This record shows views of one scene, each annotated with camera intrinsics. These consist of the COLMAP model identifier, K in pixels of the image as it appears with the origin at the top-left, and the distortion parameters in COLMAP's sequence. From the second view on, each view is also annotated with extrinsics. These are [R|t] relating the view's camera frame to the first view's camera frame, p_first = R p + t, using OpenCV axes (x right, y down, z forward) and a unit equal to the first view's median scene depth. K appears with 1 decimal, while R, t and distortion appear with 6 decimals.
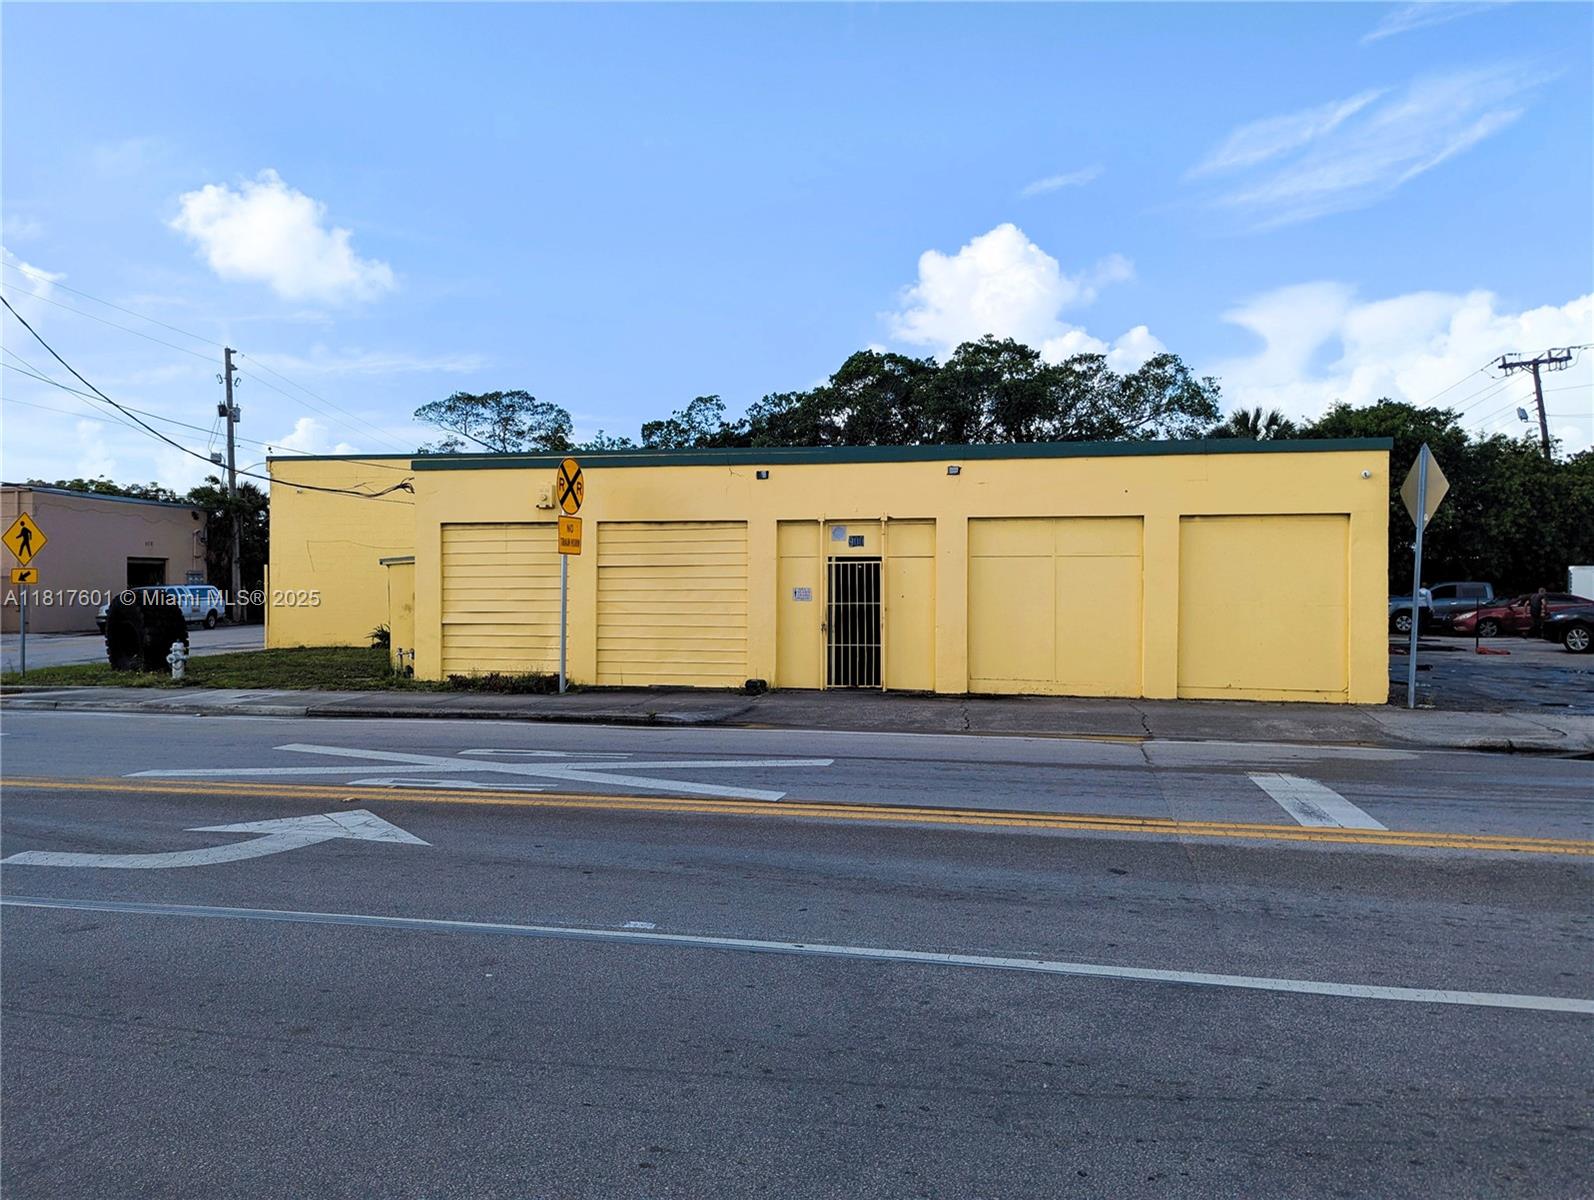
lens RADIAL K [[1093.6, 0, 797.0], [0, 1093.6, 600.0], [0, 0, 1]] dist [0.067639, -0.069760]
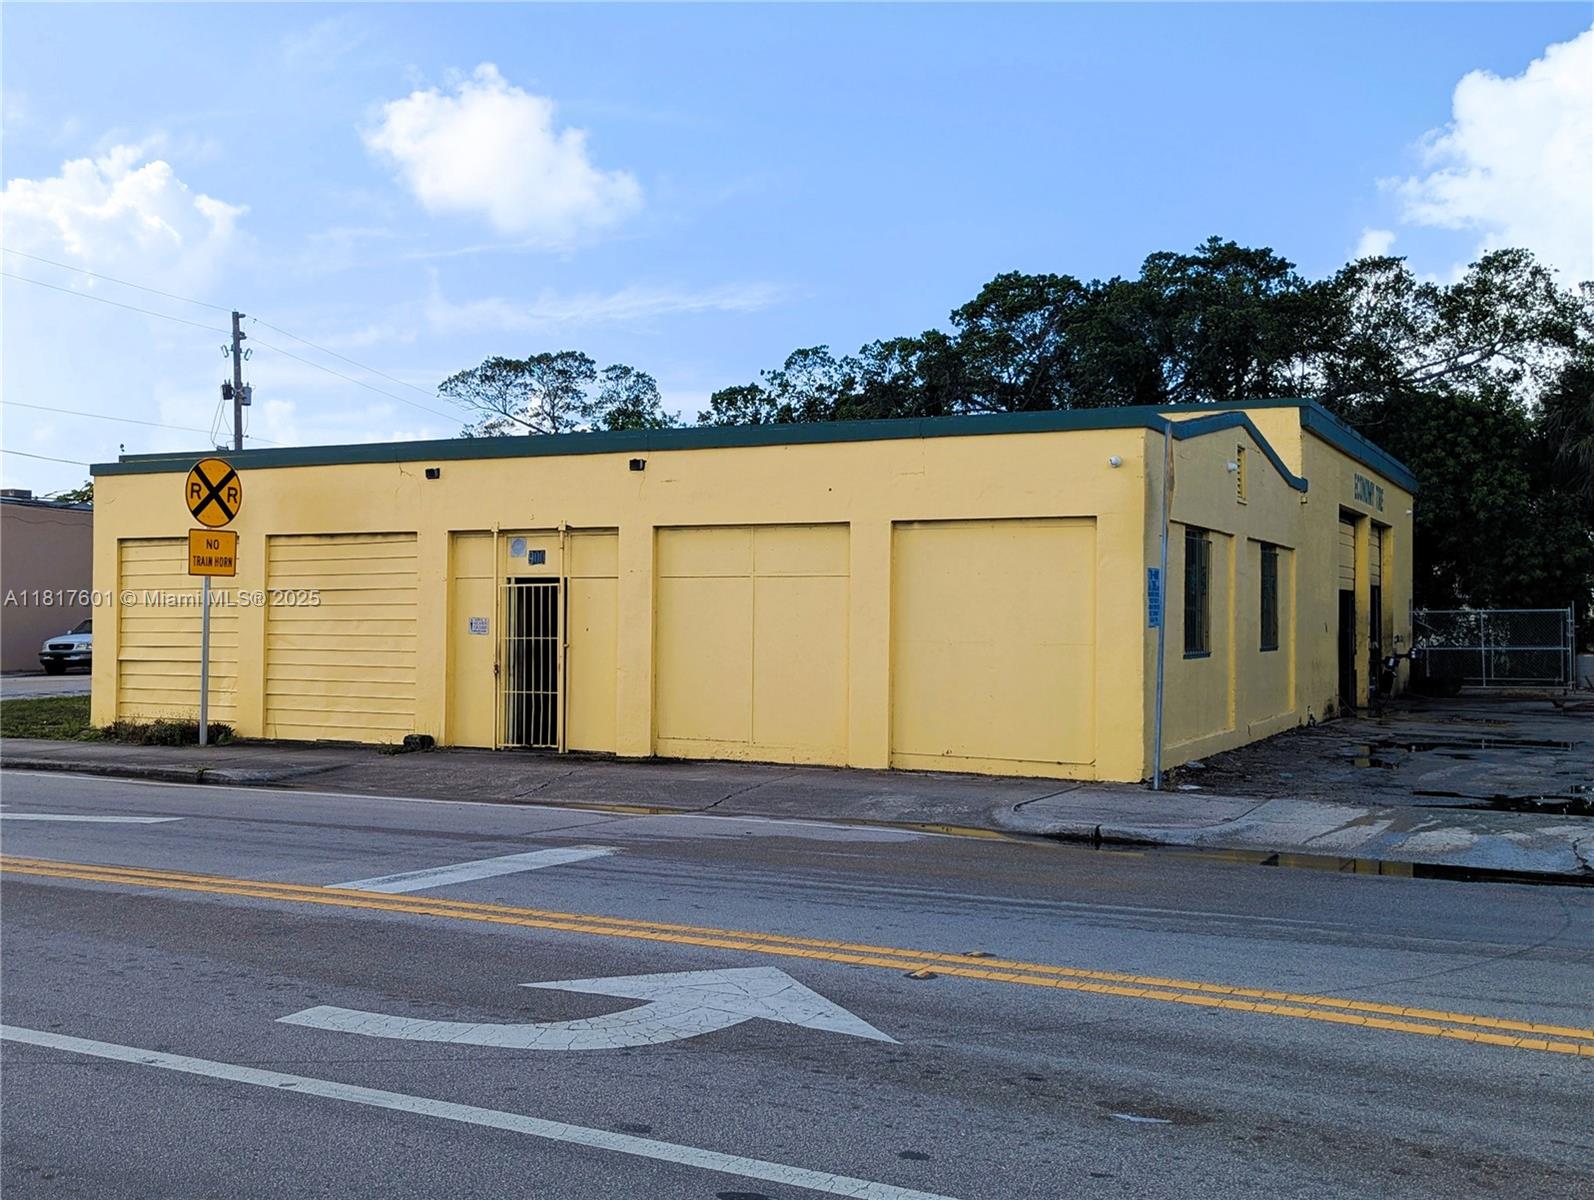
lens RADIAL K [[1672.7, 0, 797.0], [0, 1672.7, 600.0], [0, 0, 1]] dist [0.061218, -0.022084]
pose [[0.962426, 0.000064, -0.271545, 0.528898], [-0.006605, 0.999710, -0.023171, 0.002414], [0.271465, 0.024094, 0.962147, -0.084365]]
